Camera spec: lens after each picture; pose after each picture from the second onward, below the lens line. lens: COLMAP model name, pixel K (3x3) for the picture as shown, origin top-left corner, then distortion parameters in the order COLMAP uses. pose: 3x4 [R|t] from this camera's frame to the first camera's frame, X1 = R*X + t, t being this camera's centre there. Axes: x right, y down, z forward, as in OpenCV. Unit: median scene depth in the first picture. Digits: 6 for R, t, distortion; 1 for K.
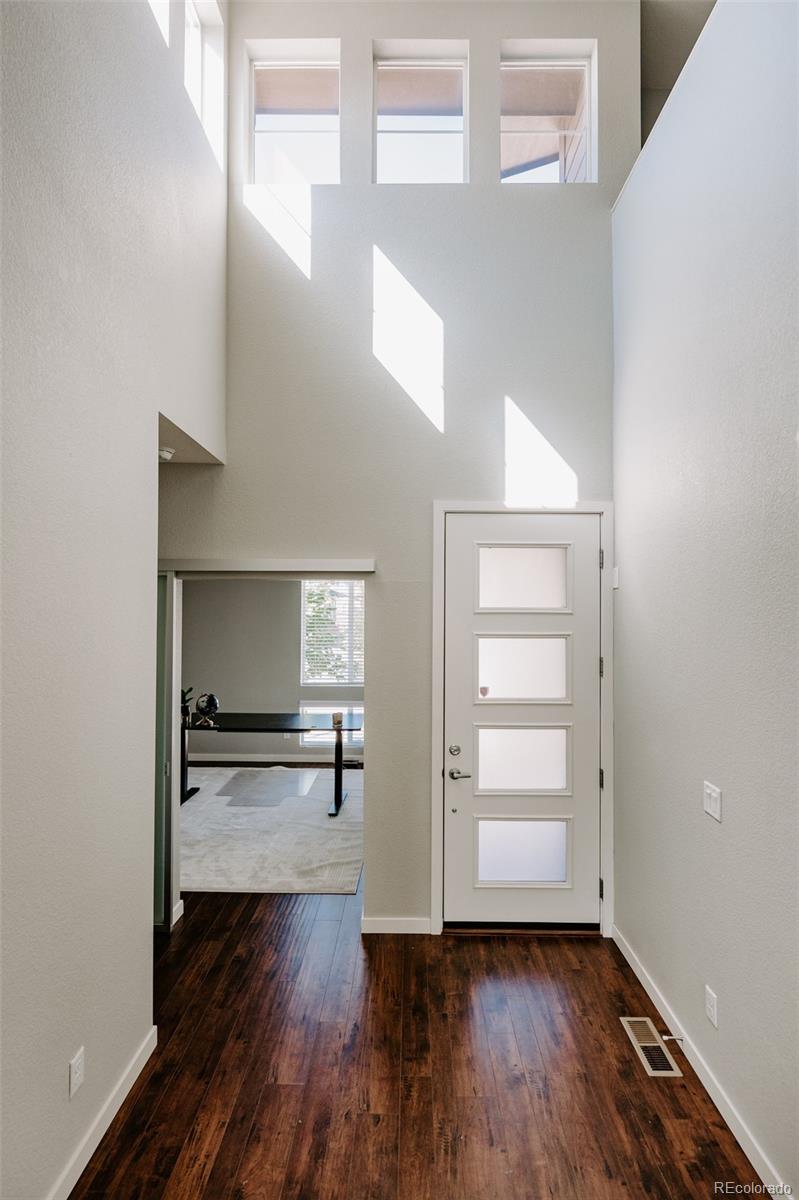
lens RADIAL K [[581.9, 0, 405.3], [0, 581.9, 607.5], [0, 0, 1]] dist [-0.002891, 0.001748]
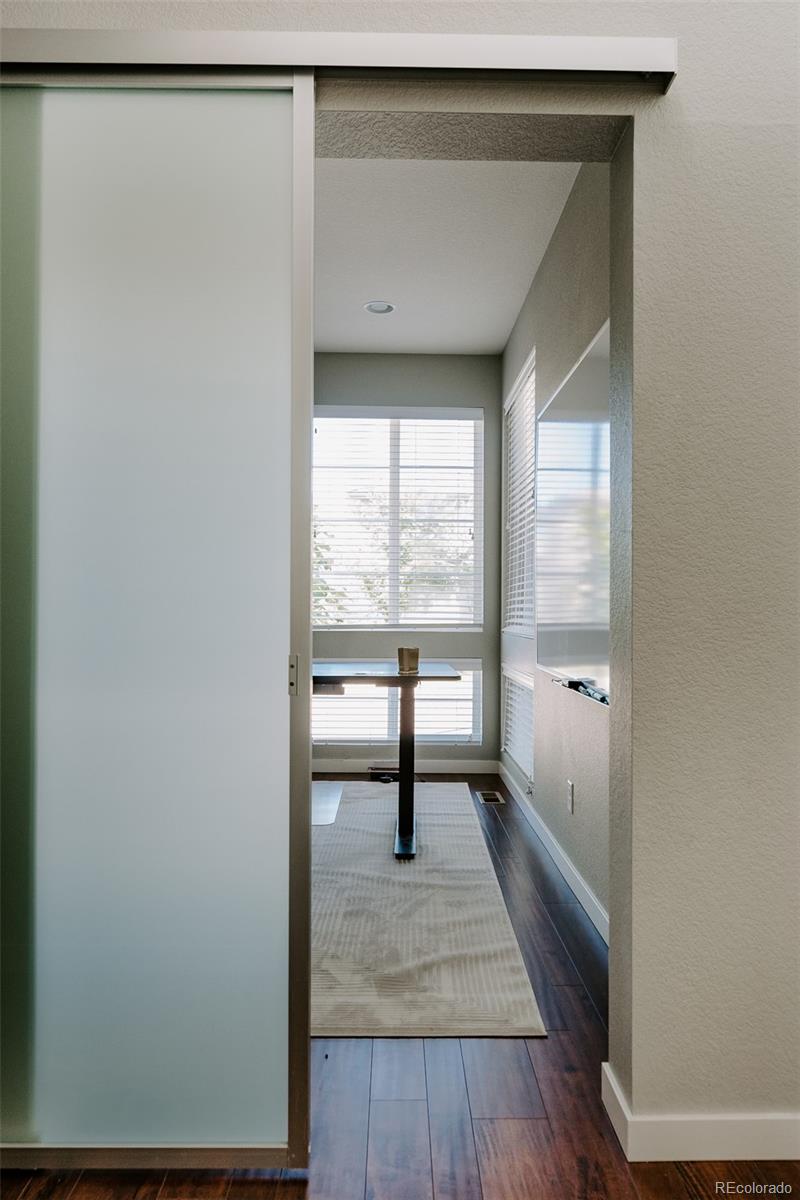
lens RADIAL K [[821.5, 0, 396.6], [0, 821.5, 596.3], [0, 0, 1]] dist [0.008857, 0.000110]
pose [[0.999981, 0.000394, 0.006139, -0.127809], [-0.000357, 0.999982, -0.005980, 0.141699], [-0.006142, 0.005977, 0.999963, 0.315224]]
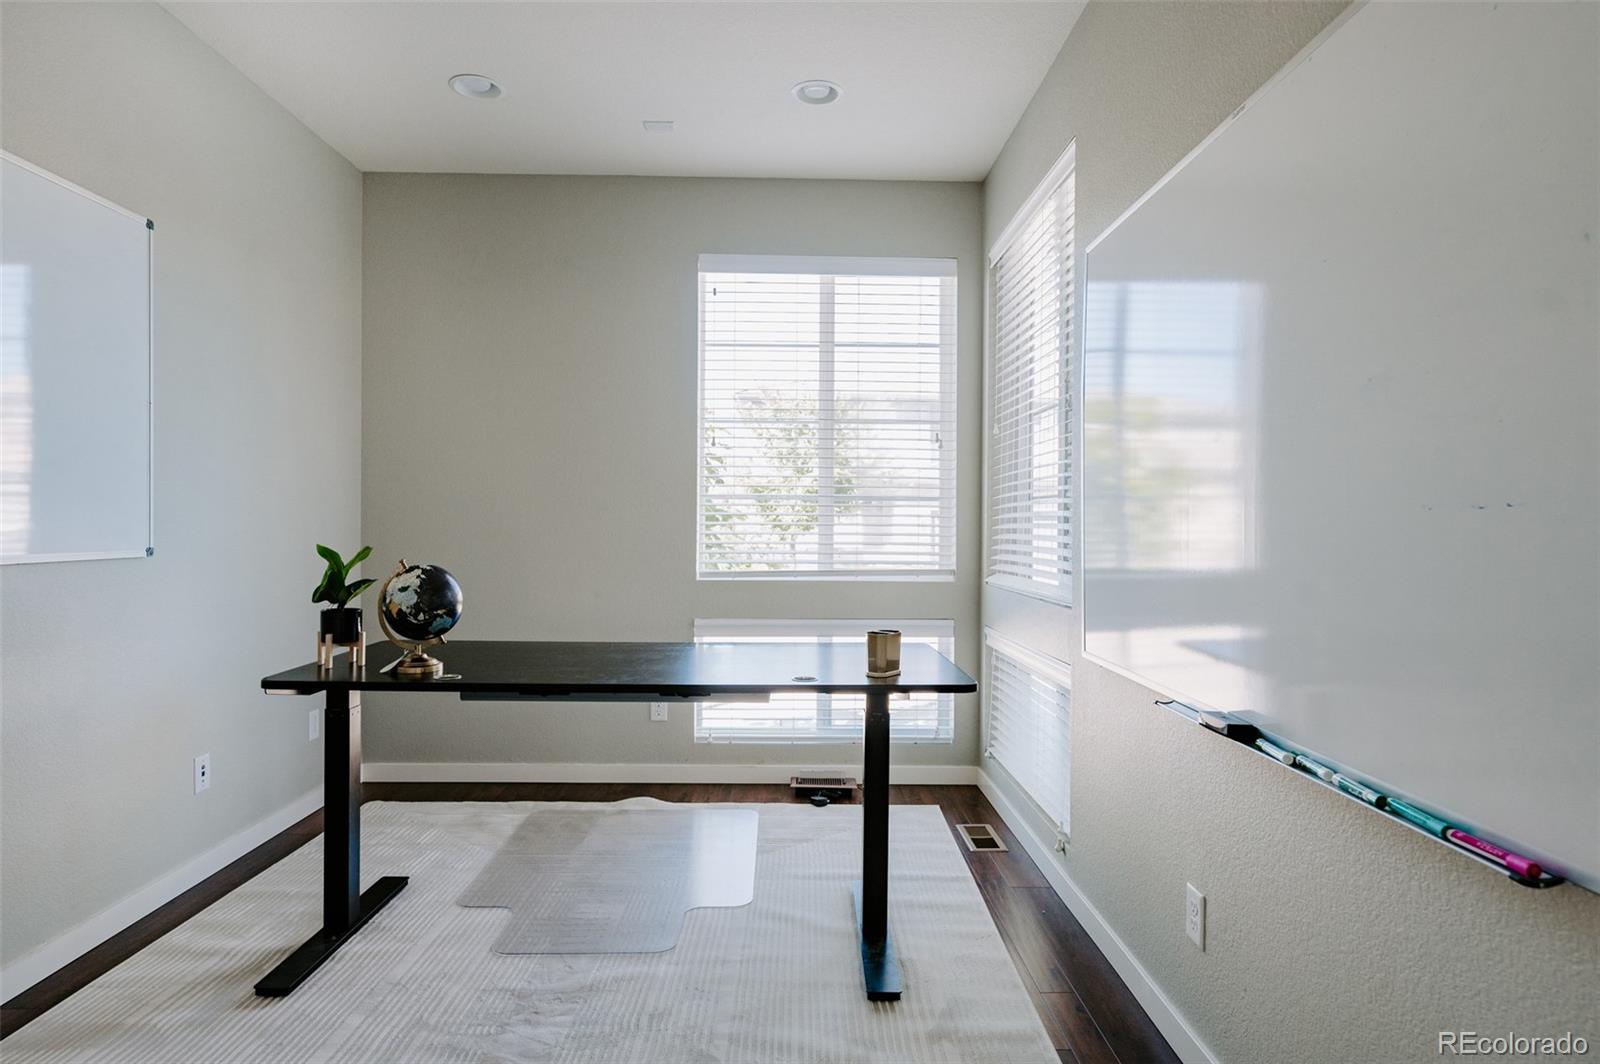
lens RADIAL K [[906.3, 0, 802.8], [0, 906.3, 529.9], [0, 0, 1]] dist [-0.006858, 0.000087]
pose [[0.999733, -0.000701, 0.023091, -0.162932], [0.000333, 0.999873, 0.015906, 0.123089], [-0.023099, -0.015894, 0.999607, 0.548896]]
